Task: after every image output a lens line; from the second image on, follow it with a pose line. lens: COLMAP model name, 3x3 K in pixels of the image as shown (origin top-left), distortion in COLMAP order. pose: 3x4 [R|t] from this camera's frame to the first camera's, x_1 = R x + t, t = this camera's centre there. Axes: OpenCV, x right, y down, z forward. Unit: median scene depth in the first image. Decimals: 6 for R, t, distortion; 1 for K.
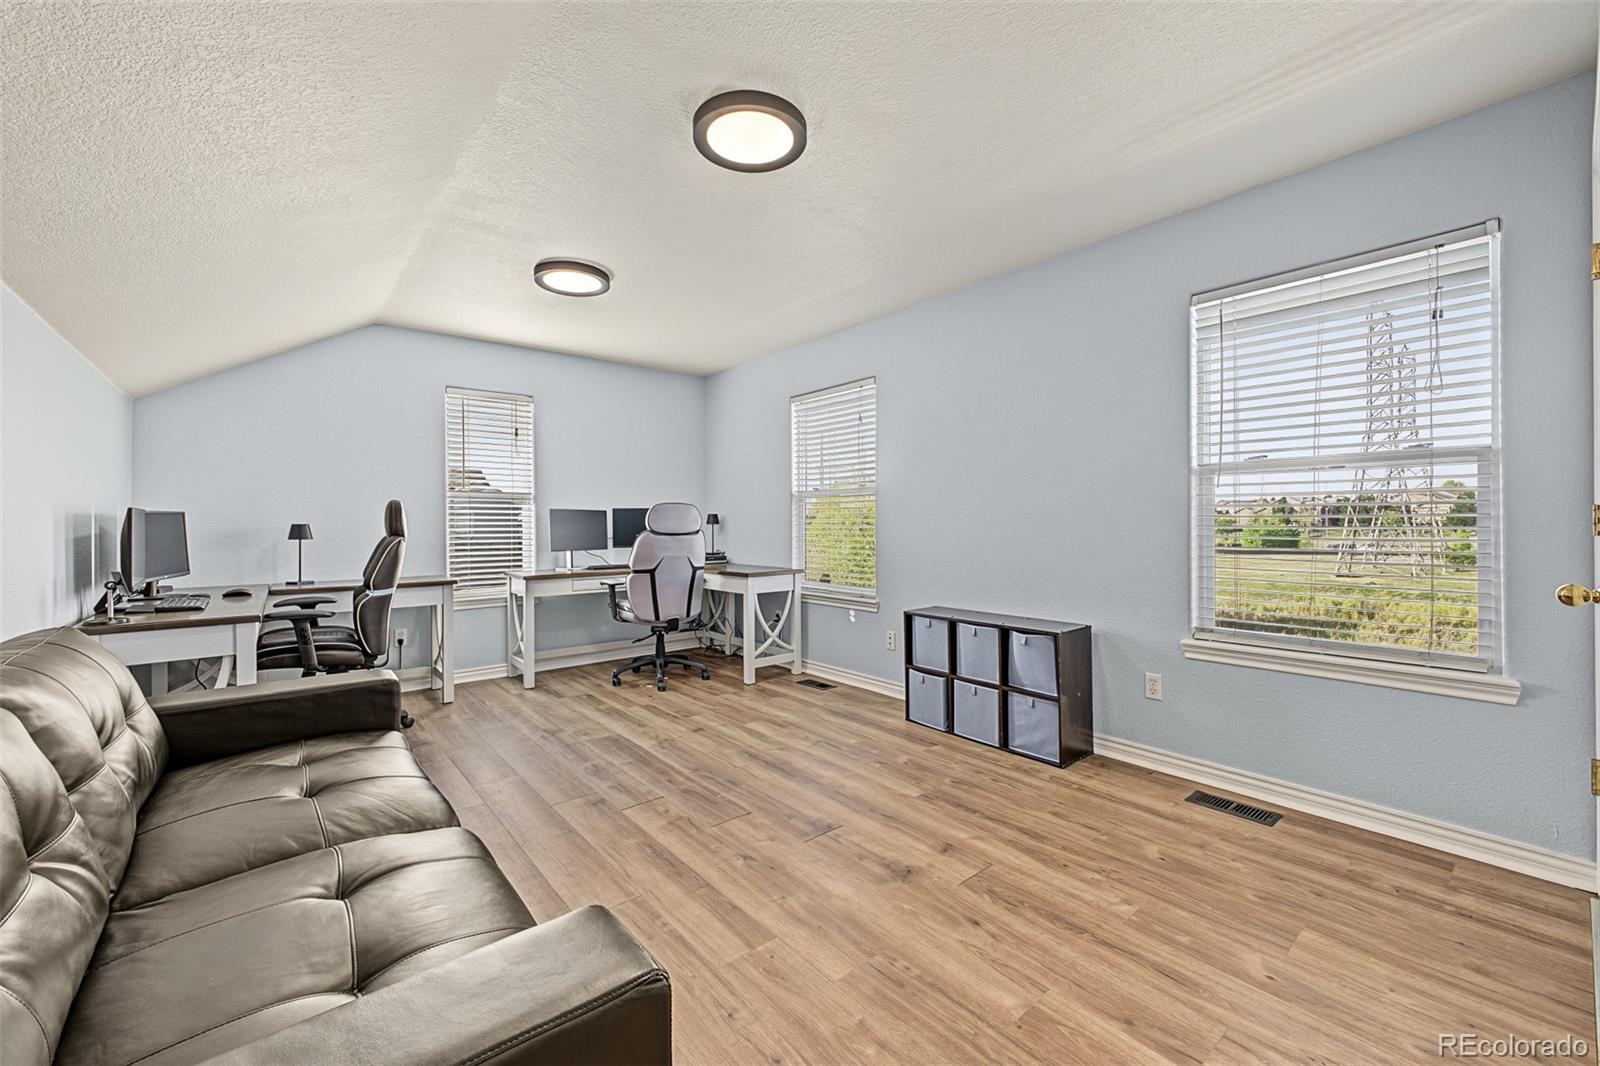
lens RADIAL K [[647.0, 0, 800.6], [0, 647.0, 524.3], [0, 0, 1]] dist [0.001501, -0.000766]
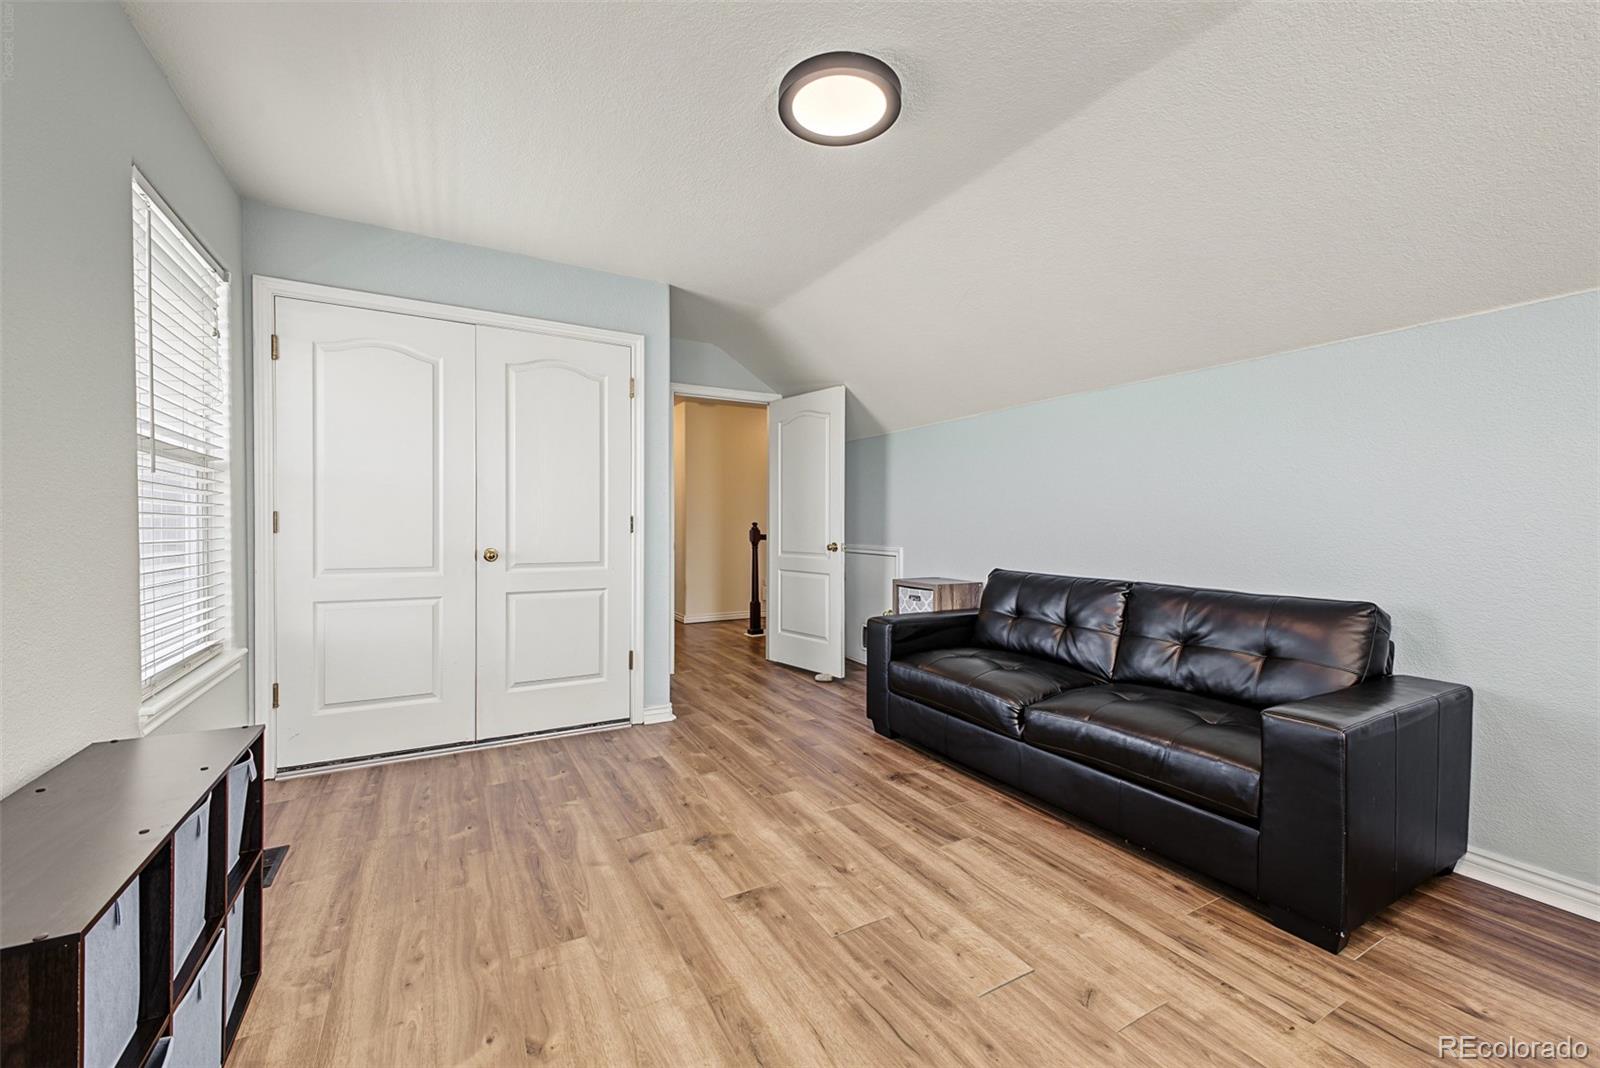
lens RADIAL K [[647.0, 0, 799.9], [0, 647.0, 534.6], [0, 0, 1]] dist [0.001501, -0.000766]
pose [[-0.984176, -0.001944, 0.177180, -0.196902], [0.000781, 0.999882, 0.015309, -0.000428], [-0.177189, 0.015206, -0.984059, 2.035124]]
